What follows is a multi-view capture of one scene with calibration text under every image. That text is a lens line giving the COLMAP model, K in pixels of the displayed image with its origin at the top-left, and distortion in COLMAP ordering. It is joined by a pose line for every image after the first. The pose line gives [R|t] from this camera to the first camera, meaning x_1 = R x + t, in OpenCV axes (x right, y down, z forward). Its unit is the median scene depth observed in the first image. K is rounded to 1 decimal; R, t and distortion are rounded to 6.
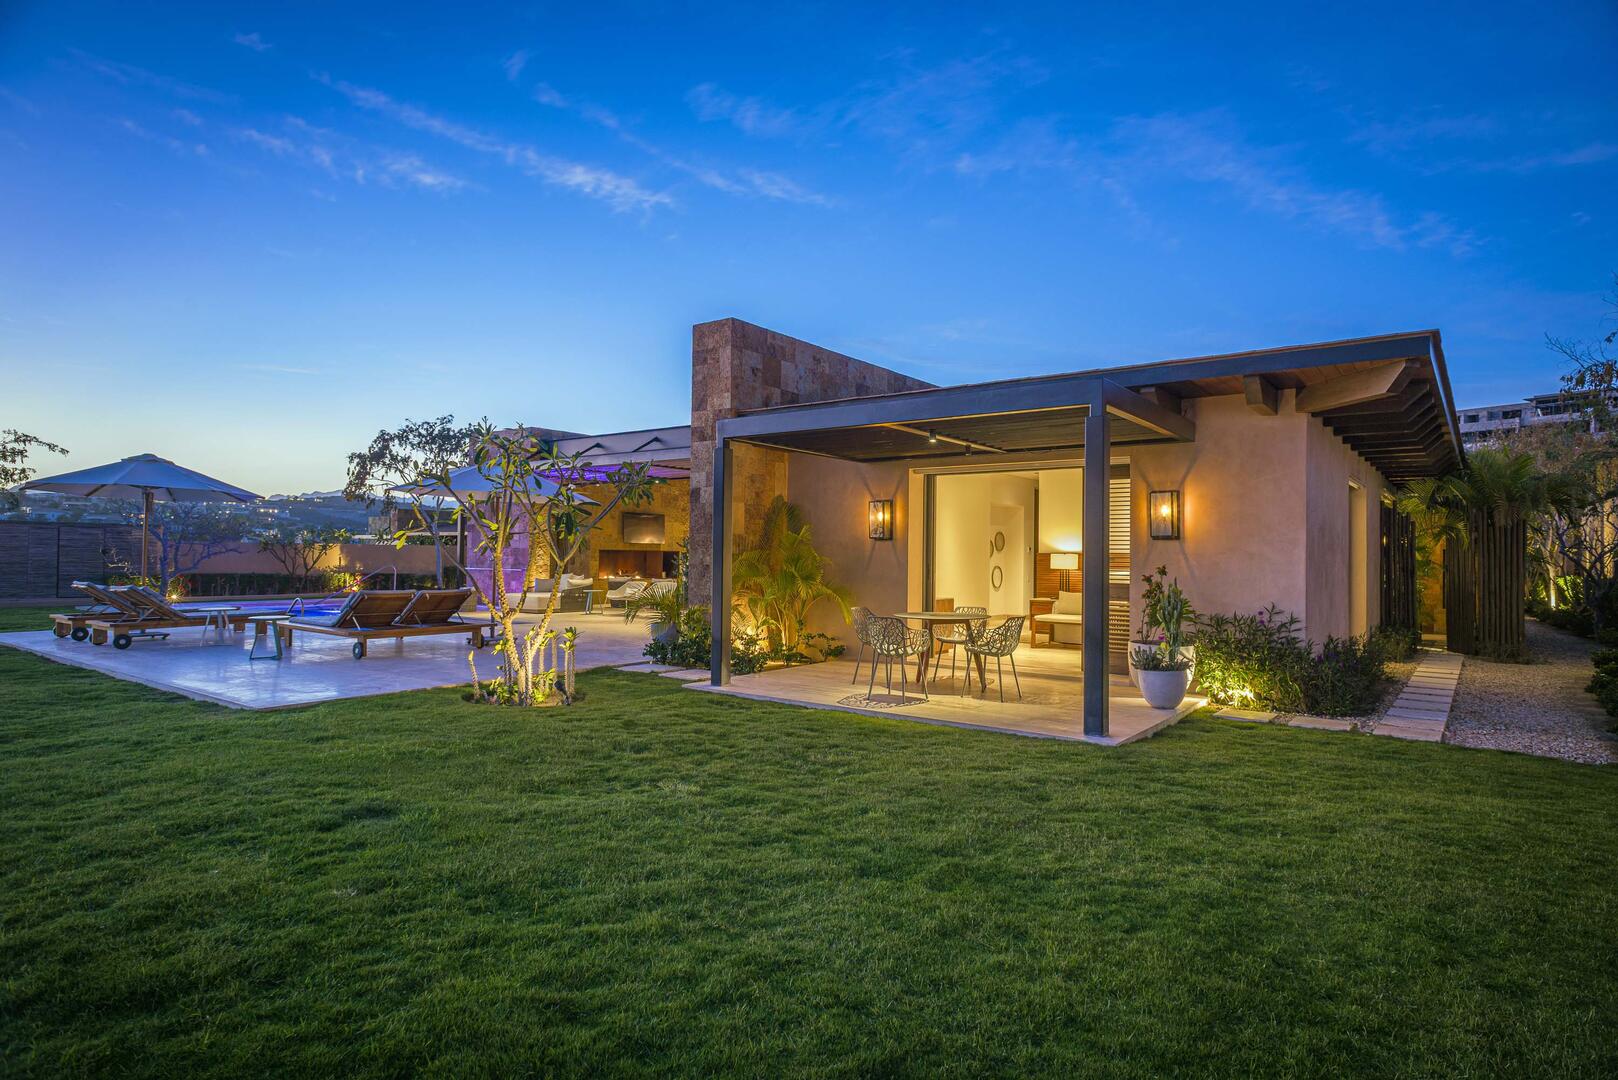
lens RADIAL K [[907.3, 0, 816.5], [0, 907.3, 547.0], [0, 0, 1]] dist [0.020424, -0.006267]
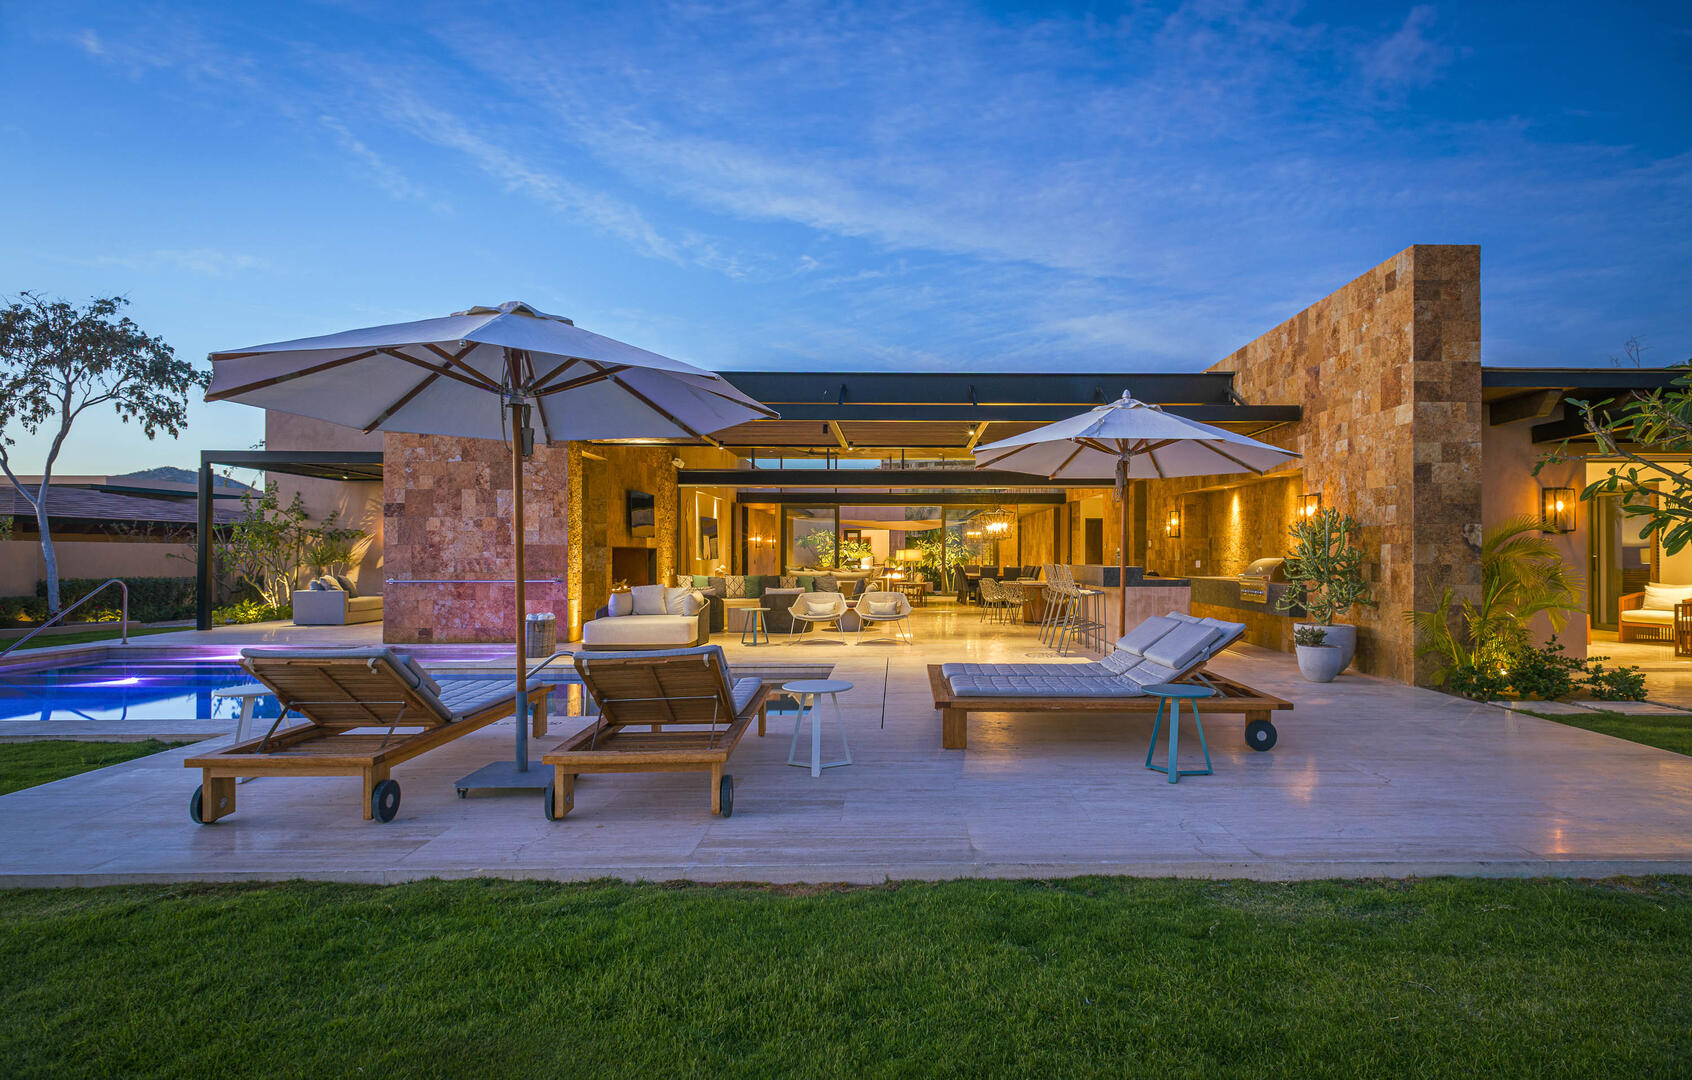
lens RADIAL K [[937.5, 0, 923.2], [0, 937.5, 556.6], [0, 0, 1]] dist [0.007157, 0.002303]
pose [[0.778373, -0.011234, 0.627701, -0.856058], [0.001990, 0.999879, 0.015427, -0.000007], [-0.627798, -0.010759, 0.778302, 0.590450]]
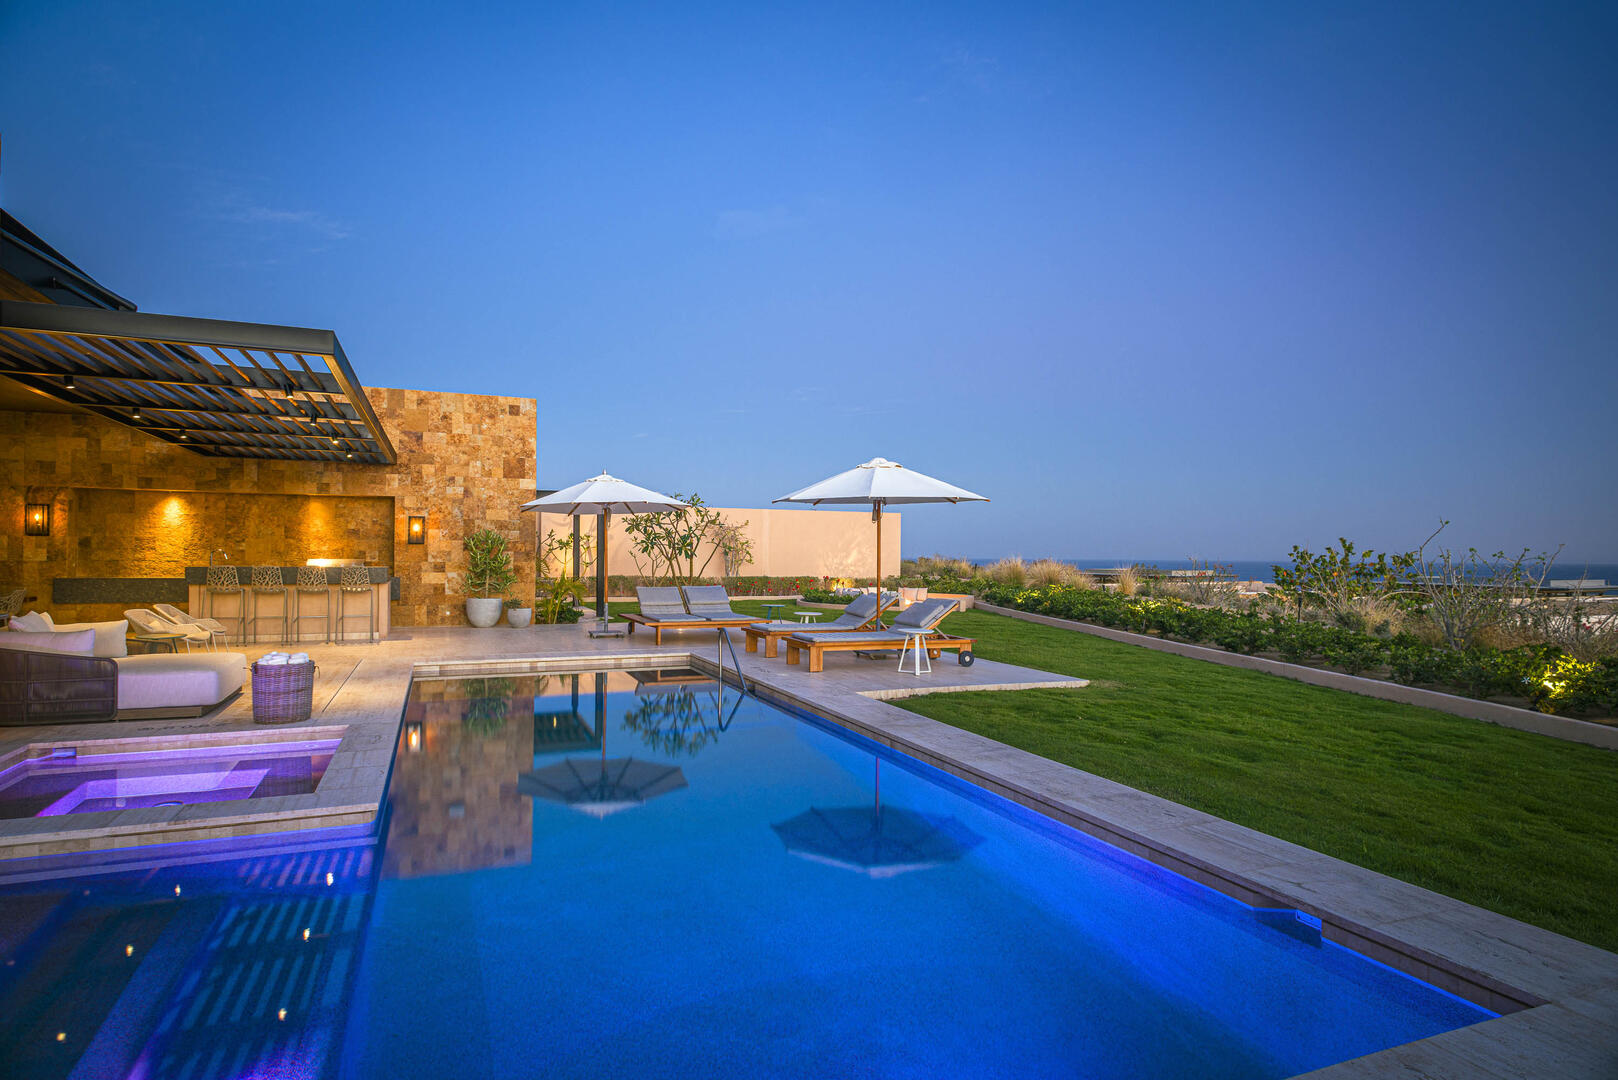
lens RADIAL K [[907.3, 0, 802.7], [0, 907.3, 549.3], [0, 0, 1]] dist [0.020424, -0.006267]
pose [[-0.870946, -0.014675, 0.491159, -1.120777], [-0.021550, 0.999733, -0.008344, 0.000952], [-0.490905, -0.017852, -0.871030, 1.859256]]
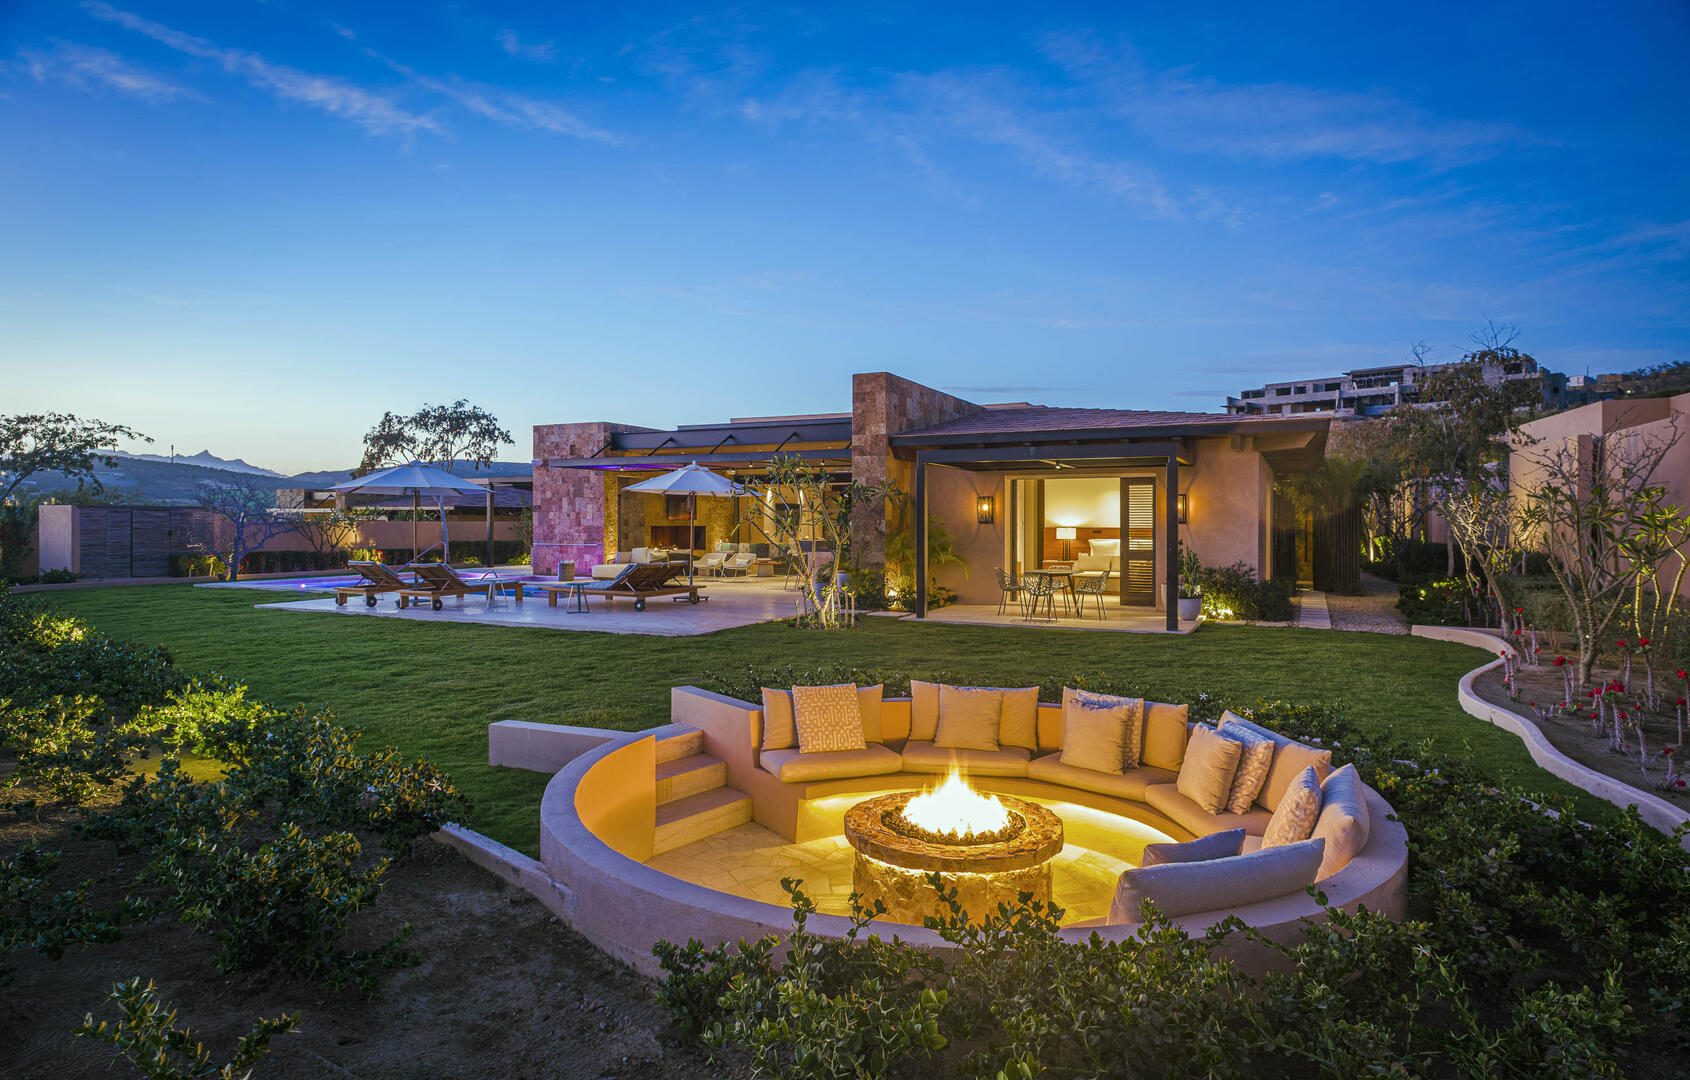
lens RADIAL K [[968.9, 0, 851.2], [0, 968.9, 530.9], [0, 0, 1]] dist [0.018965, -0.002783]
pose [[0.981511, -0.012320, 0.191008, -0.395827], [0.008307, 0.999728, 0.021794, -0.027561], [-0.191224, -0.019804, 0.981347, -0.461408]]
